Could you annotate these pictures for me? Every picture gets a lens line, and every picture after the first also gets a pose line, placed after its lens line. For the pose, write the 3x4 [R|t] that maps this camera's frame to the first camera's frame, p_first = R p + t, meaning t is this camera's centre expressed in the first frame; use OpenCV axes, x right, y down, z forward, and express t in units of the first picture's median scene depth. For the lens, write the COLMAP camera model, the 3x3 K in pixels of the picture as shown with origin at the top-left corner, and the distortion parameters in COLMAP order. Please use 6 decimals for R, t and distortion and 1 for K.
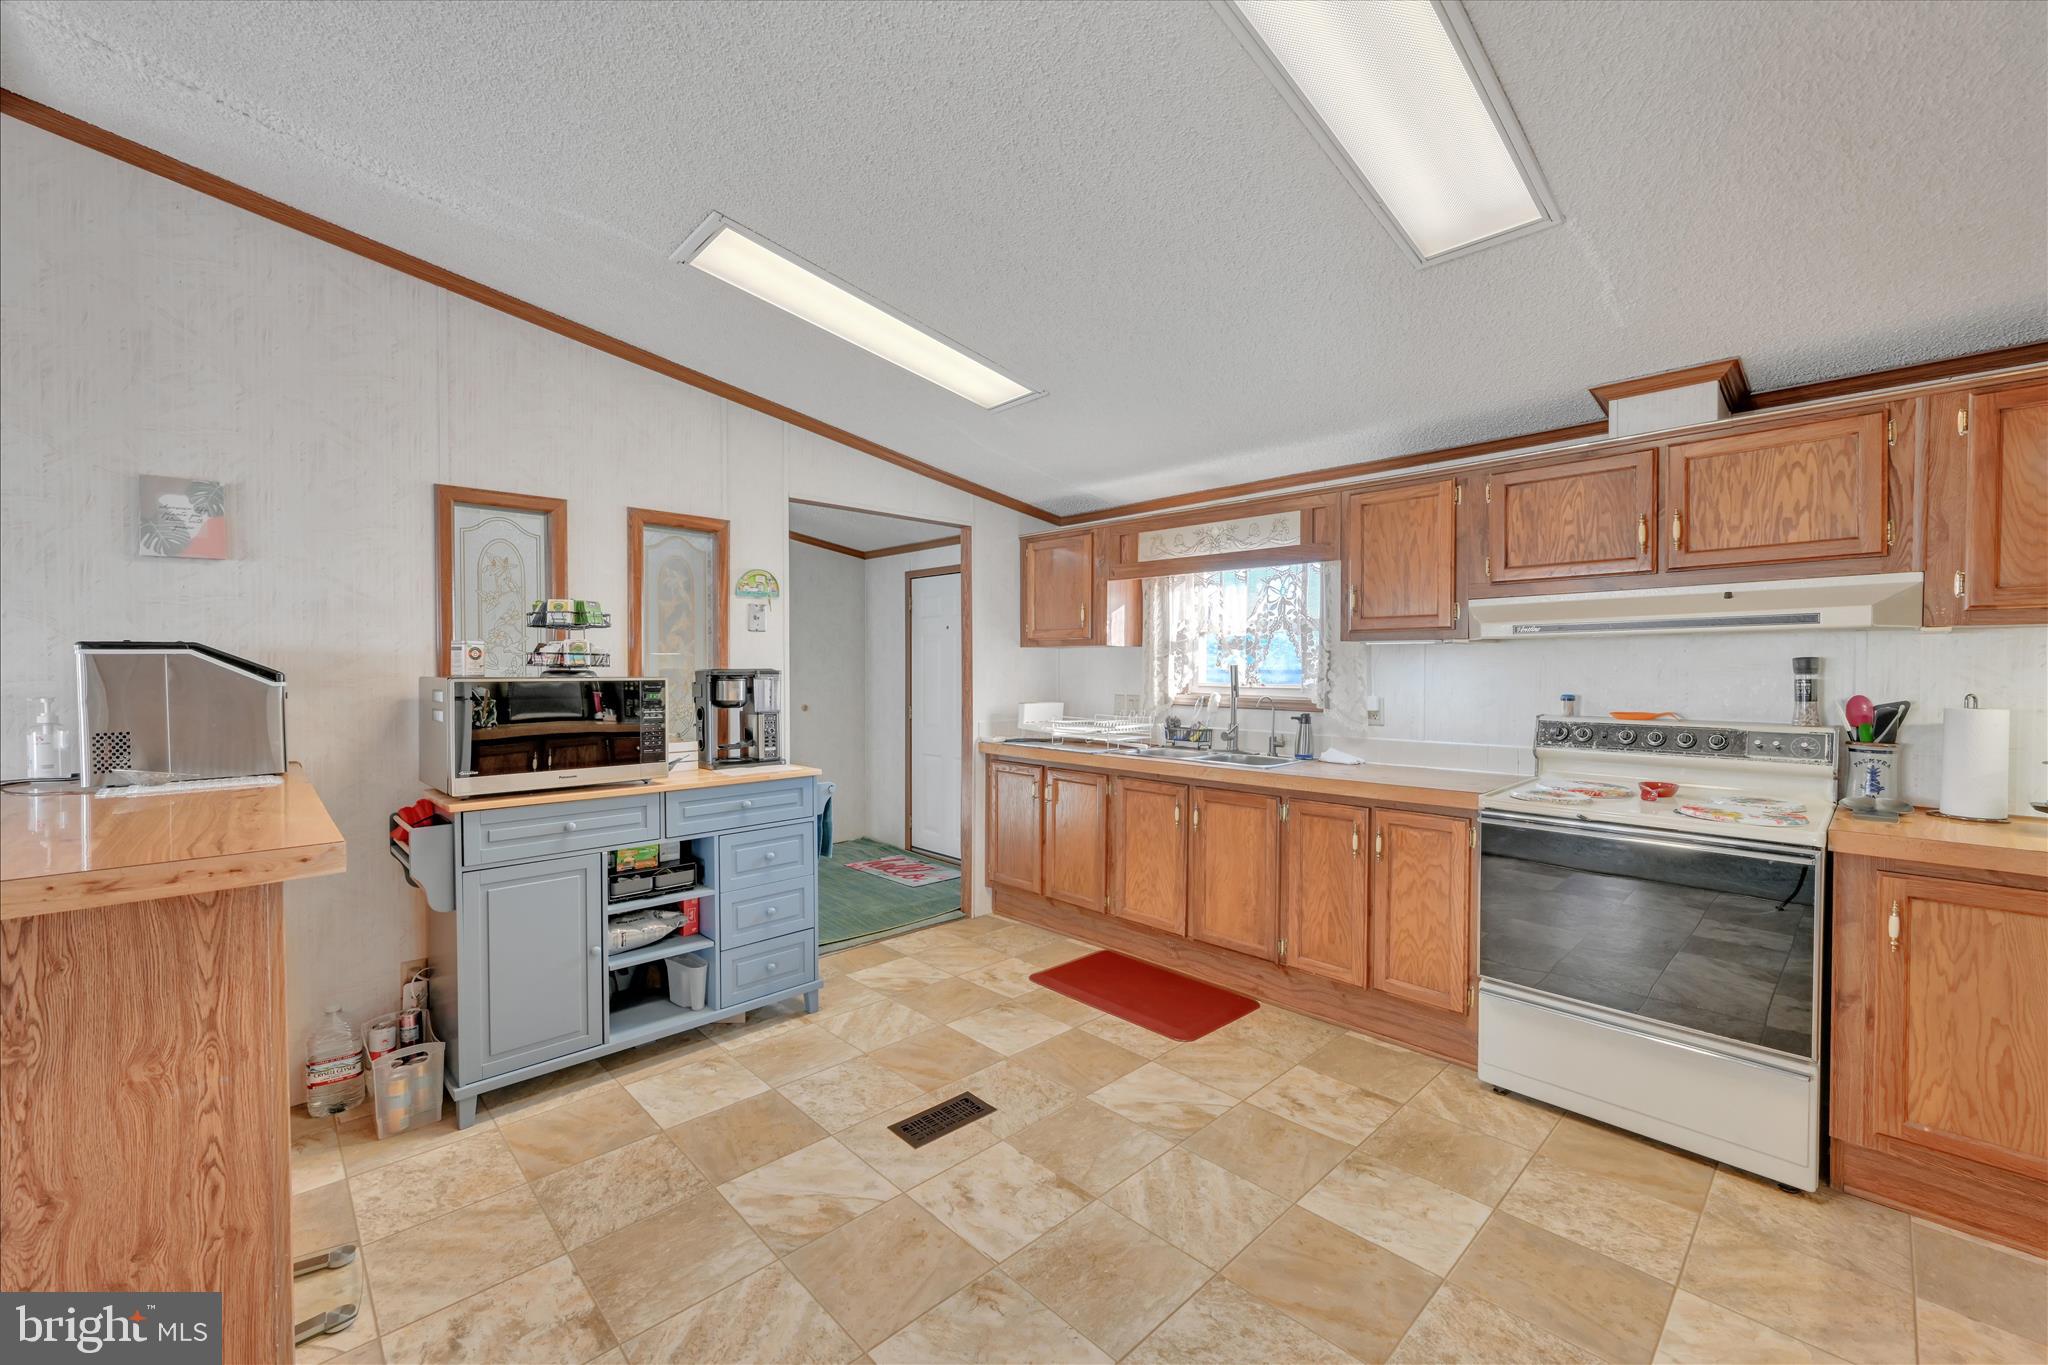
lens RADIAL K [[822.5, 0, 1025.7], [0, 822.5, 680.1], [0, 0, 1]] dist [0.002573, 0.000316]
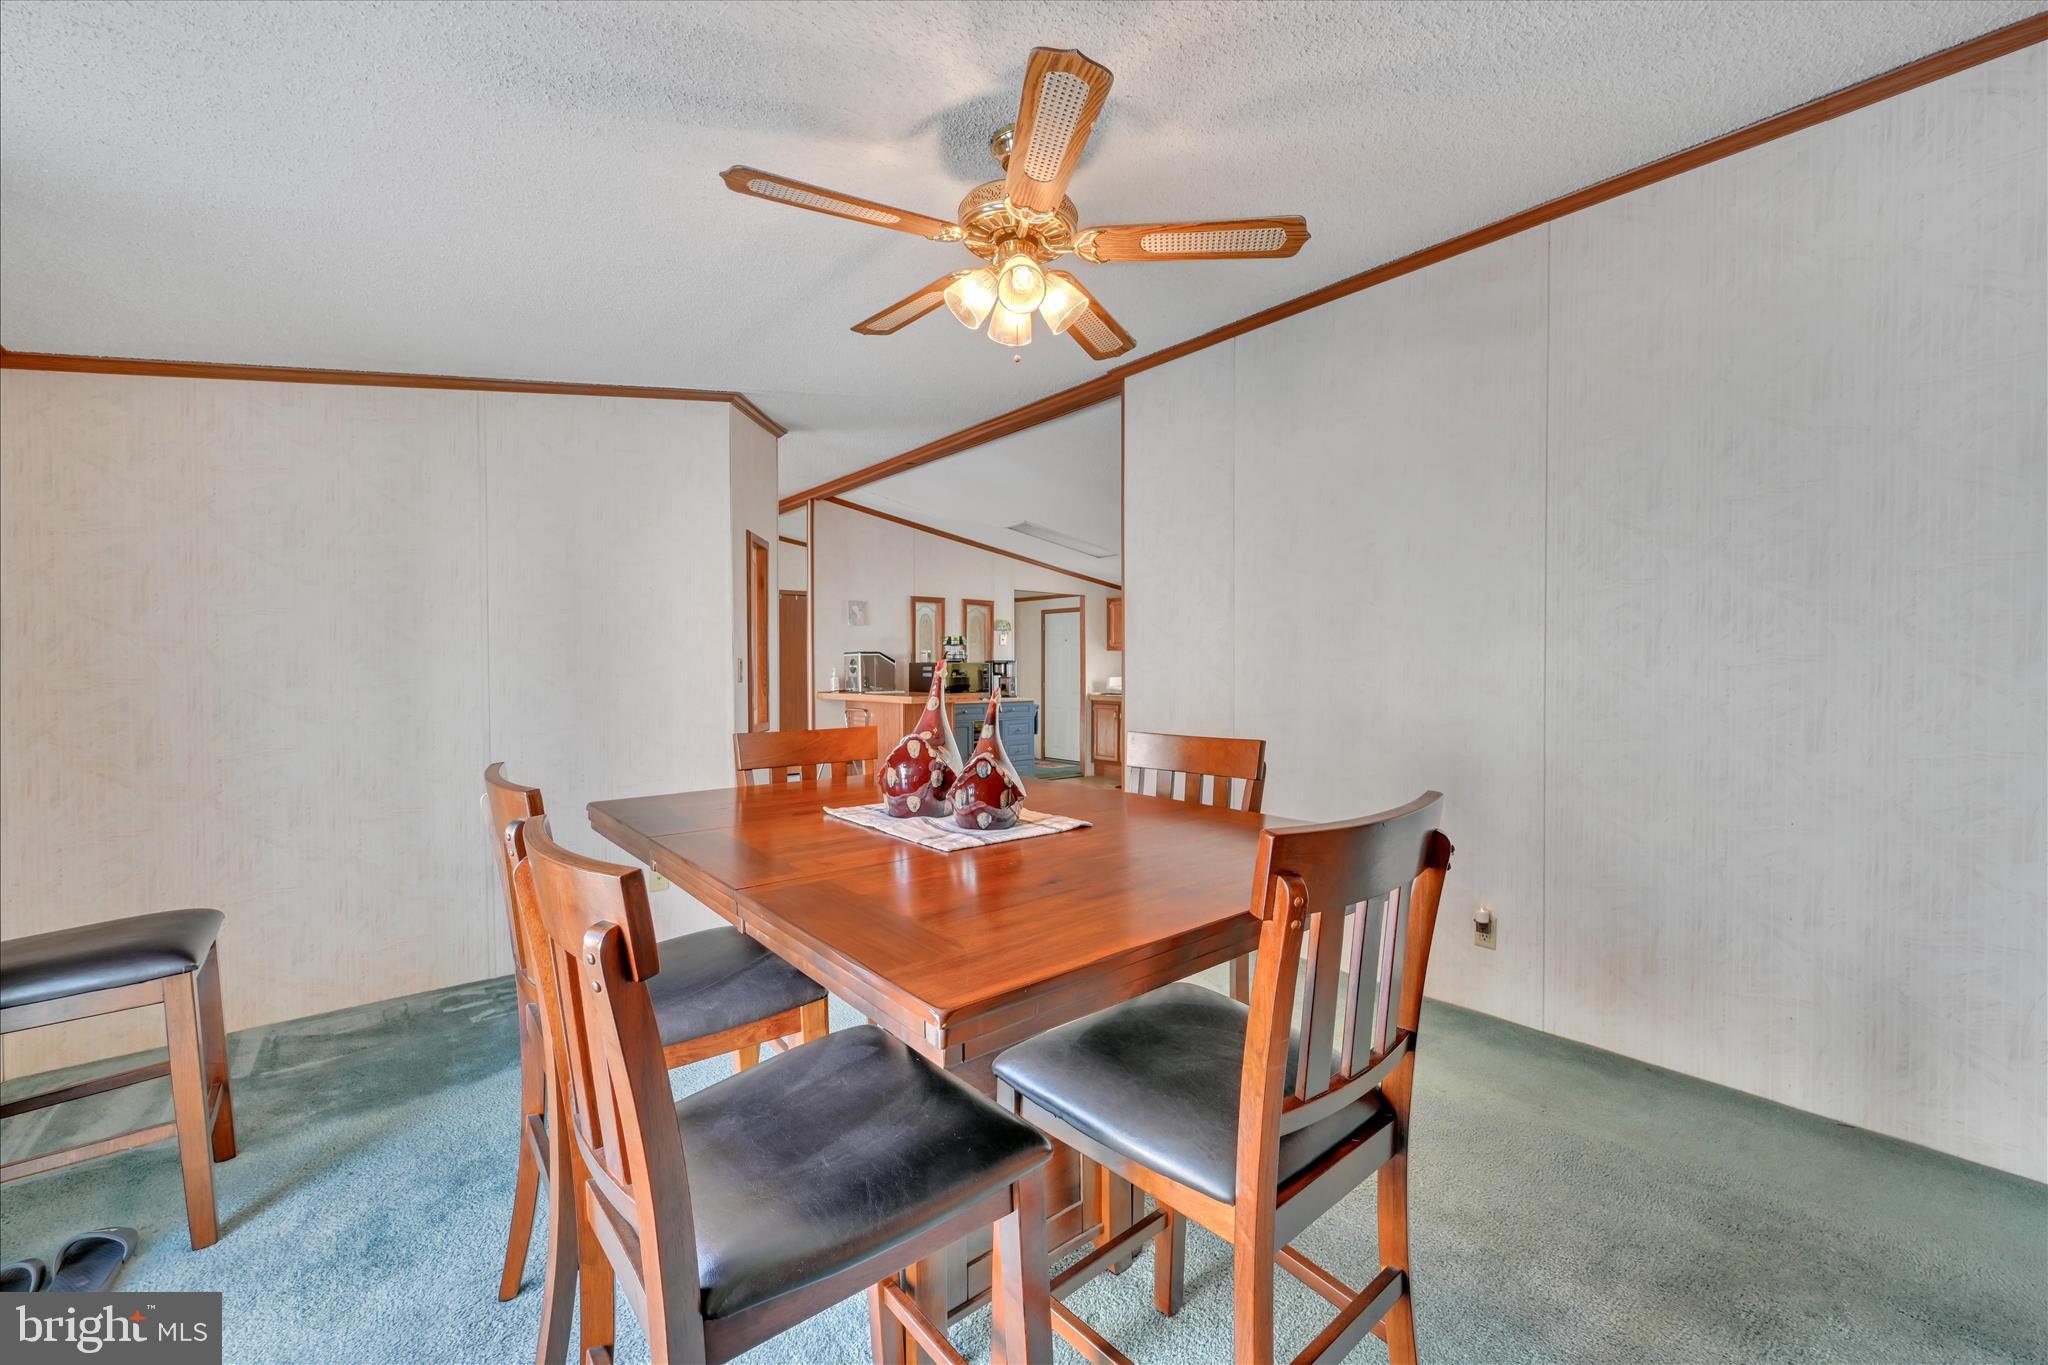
lens RADIAL K [[822.5, 0, 1022.7], [0, 822.5, 673.9], [0, 0, 1]] dist [0.002573, 0.000316]
pose [[0.998294, -0.007832, -0.057863, -0.131022], [0.007486, 0.999953, -0.006194, 0.042505], [0.057909, 0.005750, 0.998305, -1.423959]]
